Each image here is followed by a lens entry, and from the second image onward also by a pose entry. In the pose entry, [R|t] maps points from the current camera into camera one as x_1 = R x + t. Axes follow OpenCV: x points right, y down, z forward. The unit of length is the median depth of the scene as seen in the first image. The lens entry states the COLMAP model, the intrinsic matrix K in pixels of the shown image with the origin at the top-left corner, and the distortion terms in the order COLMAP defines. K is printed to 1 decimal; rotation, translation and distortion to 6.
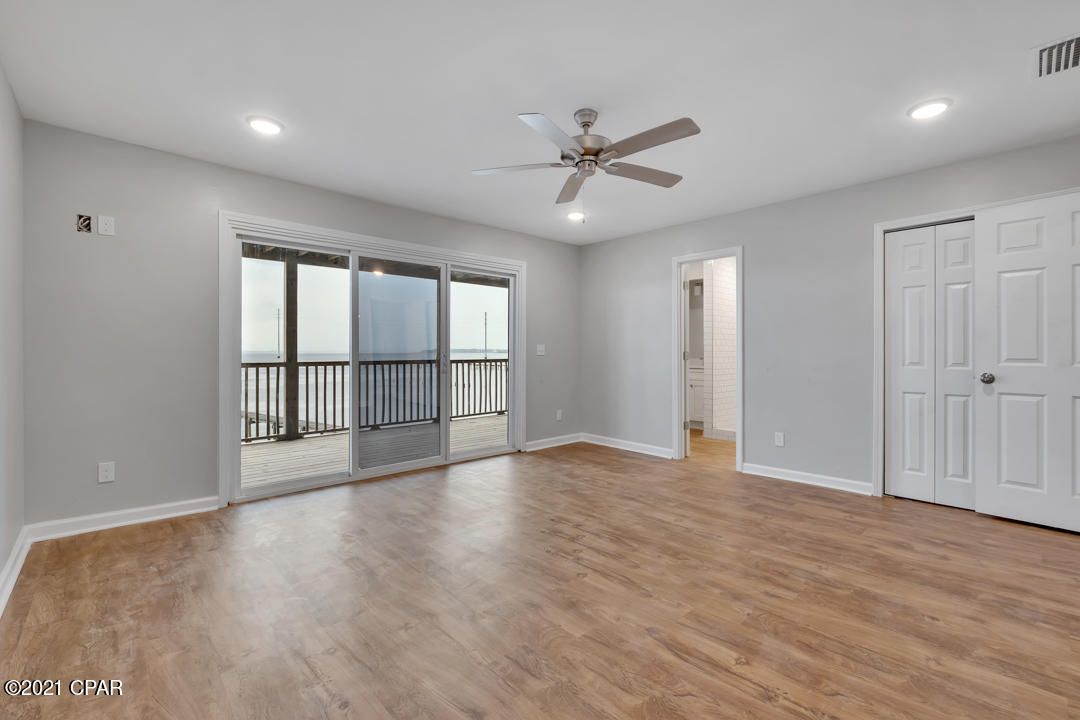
lens RADIAL K [[468.8, 0, 543.1], [0, 468.8, 352.7], [0, 0, 1]] dist [-0.005448, 0.000256]
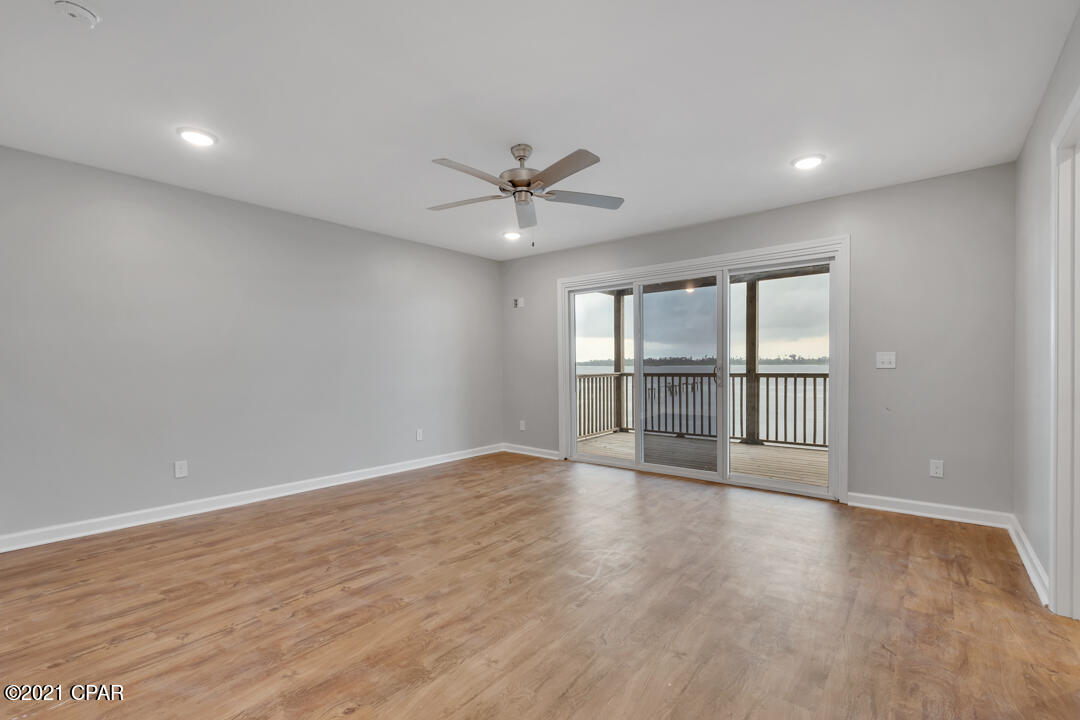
lens RADIAL K [[479.7, 0, 541.7], [0, 479.7, 377.3], [0, 0, 1]] dist [-0.002476, 0.000297]
pose [[0.125408, 0.024307, -0.991807, 1.143096], [0.006907, 0.999654, 0.025372, -0.004041], [0.992081, -0.010032, 0.125196, 0.842884]]
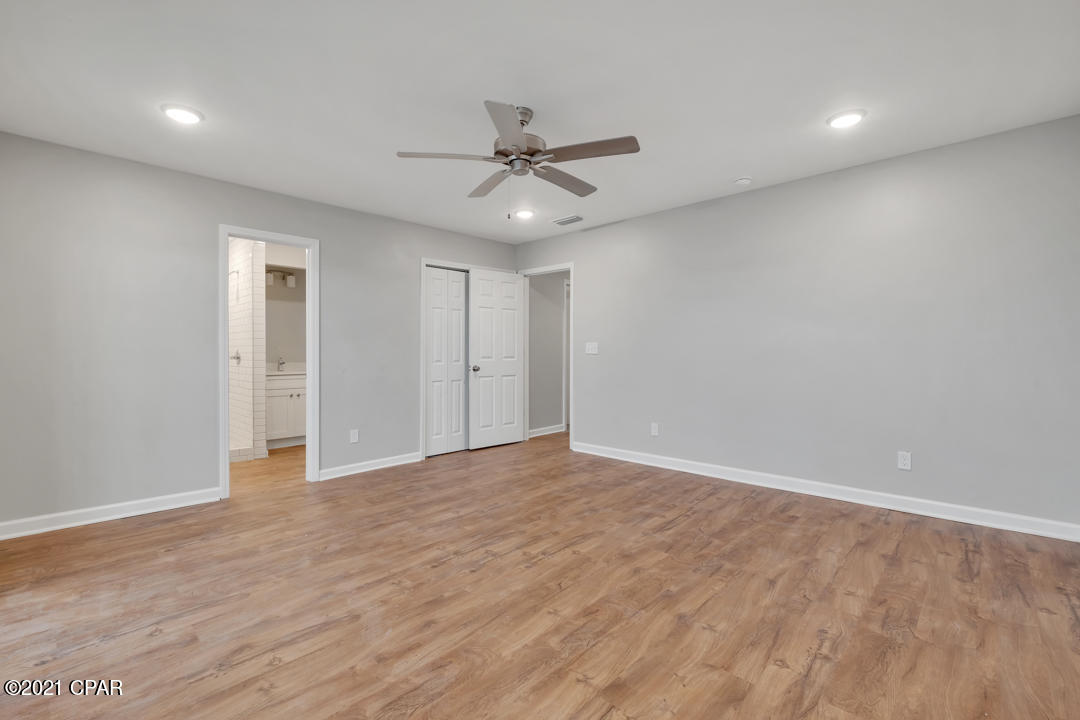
lens RADIAL K [[468.8, 0, 543.1], [0, 468.8, 352.7], [0, 0, 1]] dist [-0.005448, 0.000256]
pose [[-0.061452, 0.001118, 0.998109, -0.852911], [0.003979, 0.999992, -0.000875, -0.000535], [-0.998102, 0.003918, -0.061456, 0.951151]]
